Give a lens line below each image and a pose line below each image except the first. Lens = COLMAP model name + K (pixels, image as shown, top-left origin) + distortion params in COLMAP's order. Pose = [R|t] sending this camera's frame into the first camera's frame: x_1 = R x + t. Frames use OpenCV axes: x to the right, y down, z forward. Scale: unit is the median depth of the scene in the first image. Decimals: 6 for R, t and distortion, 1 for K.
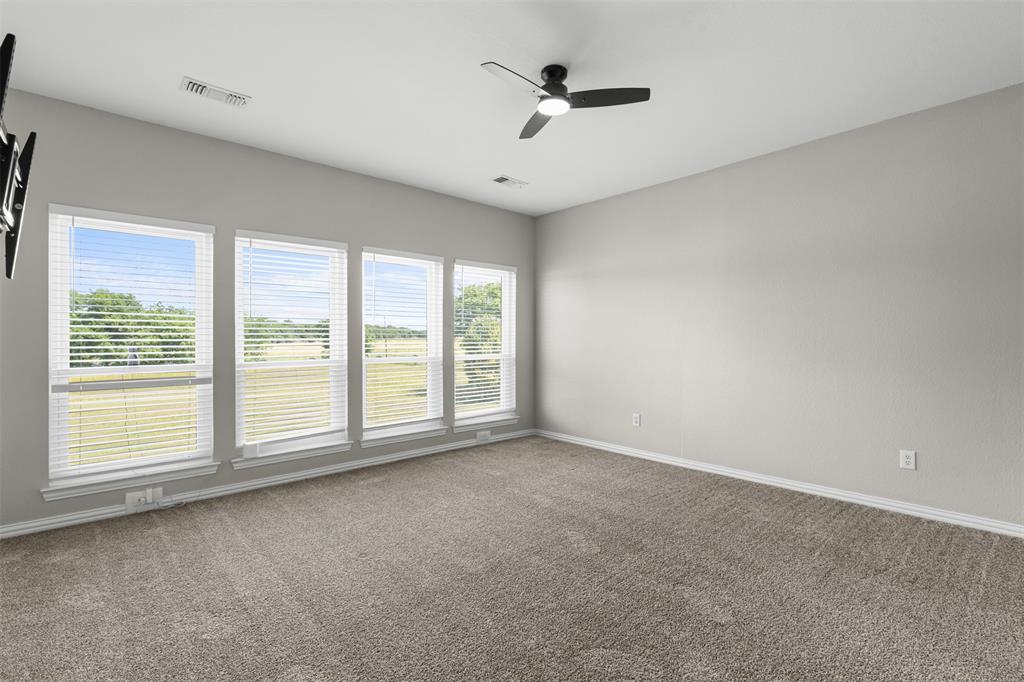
lens RADIAL K [[476.1, 0, 510.2], [0, 476.1, 354.8], [0, 0, 1]] dist [-0.001543, -0.000094]
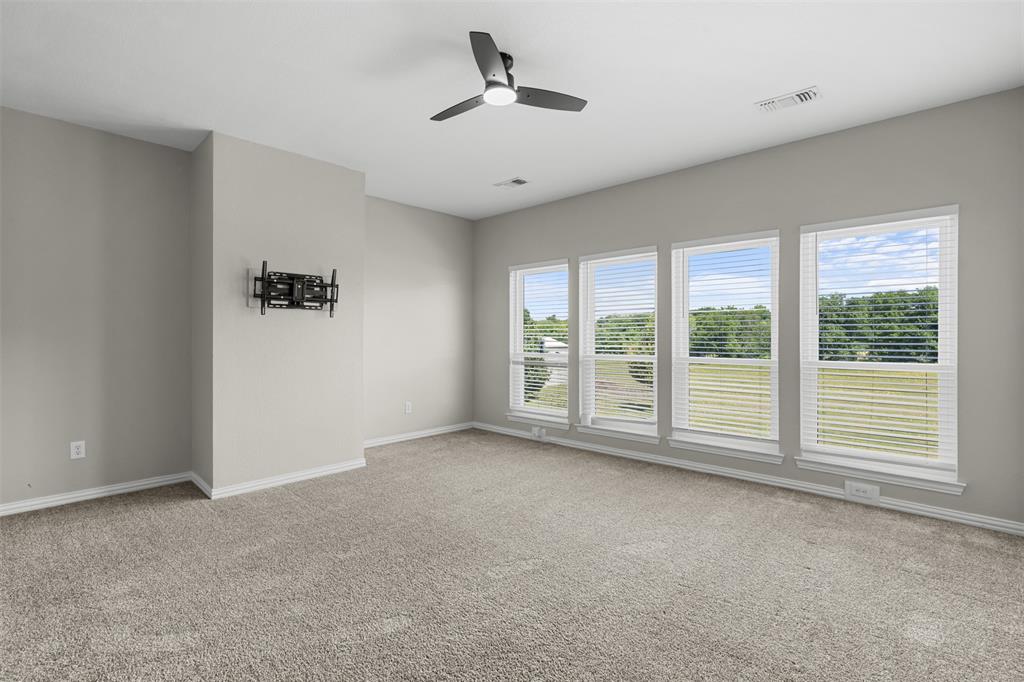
lens RADIAL K [[468.0, 0, 515.8], [0, 468.0, 349.6], [0, 0, 1]] dist [-0.002870, 0.000006]
pose [[0.083630, 0.029563, -0.996058, 0.503778], [-0.033700, 0.999072, 0.026823, -0.017234], [0.995927, 0.031324, 0.084549, 0.468755]]
